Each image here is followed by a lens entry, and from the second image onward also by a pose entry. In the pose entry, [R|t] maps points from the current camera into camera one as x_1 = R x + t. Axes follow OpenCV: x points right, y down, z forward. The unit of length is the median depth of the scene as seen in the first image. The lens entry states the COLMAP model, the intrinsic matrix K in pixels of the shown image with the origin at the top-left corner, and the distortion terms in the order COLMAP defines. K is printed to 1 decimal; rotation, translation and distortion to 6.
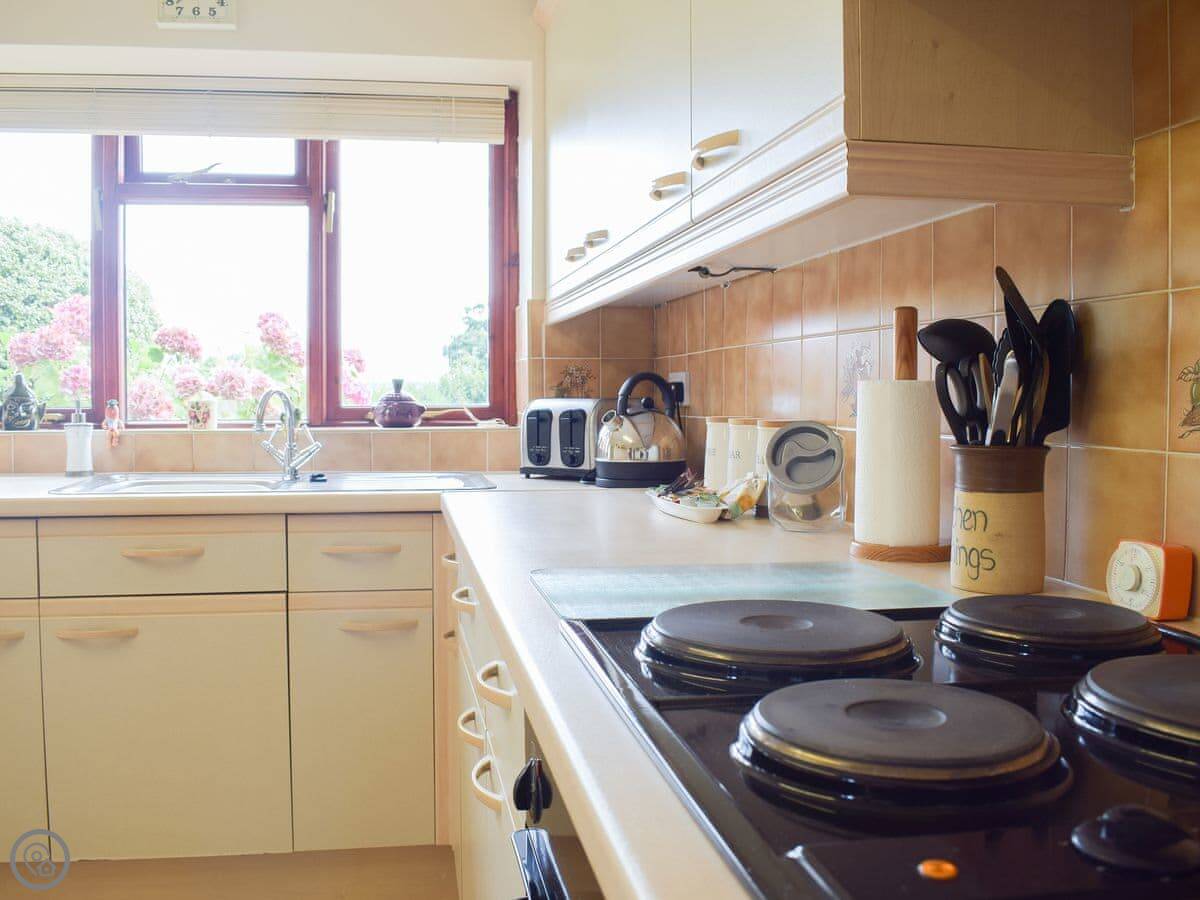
lens RADIAL K [[1067.0, 0, 598.6], [0, 1067.0, 444.2], [0, 0, 1]] dist [-0.102631, 0.021723]
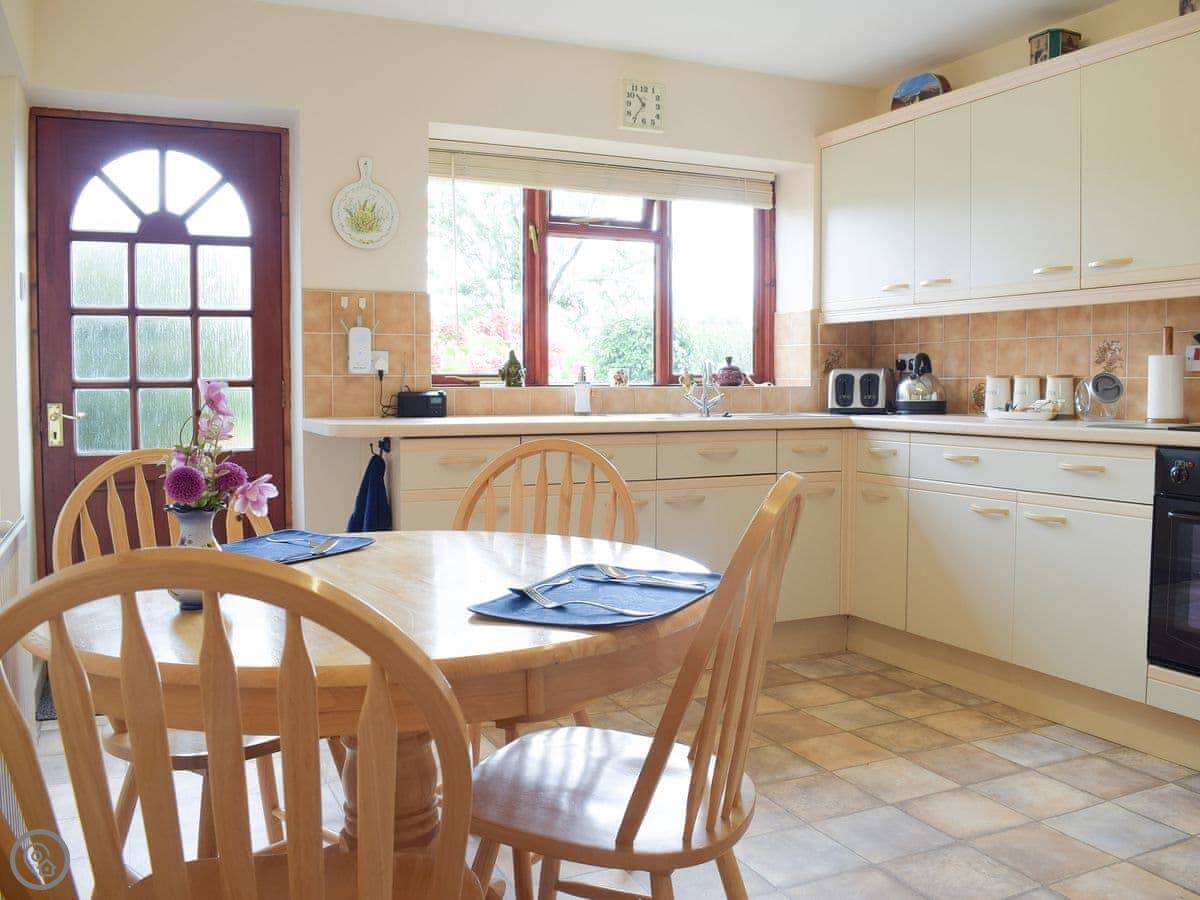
lens RADIAL K [[1067.0, 0, 597.8], [0, 1067.0, 460.0], [0, 0, 1]] dist [-0.102631, 0.021723]
pose [[0.960875, -0.021185, 0.276170, -0.808169], [0.015321, 0.999609, 0.023377, 0.053078], [-0.276558, -0.018231, 0.960824, -0.477941]]
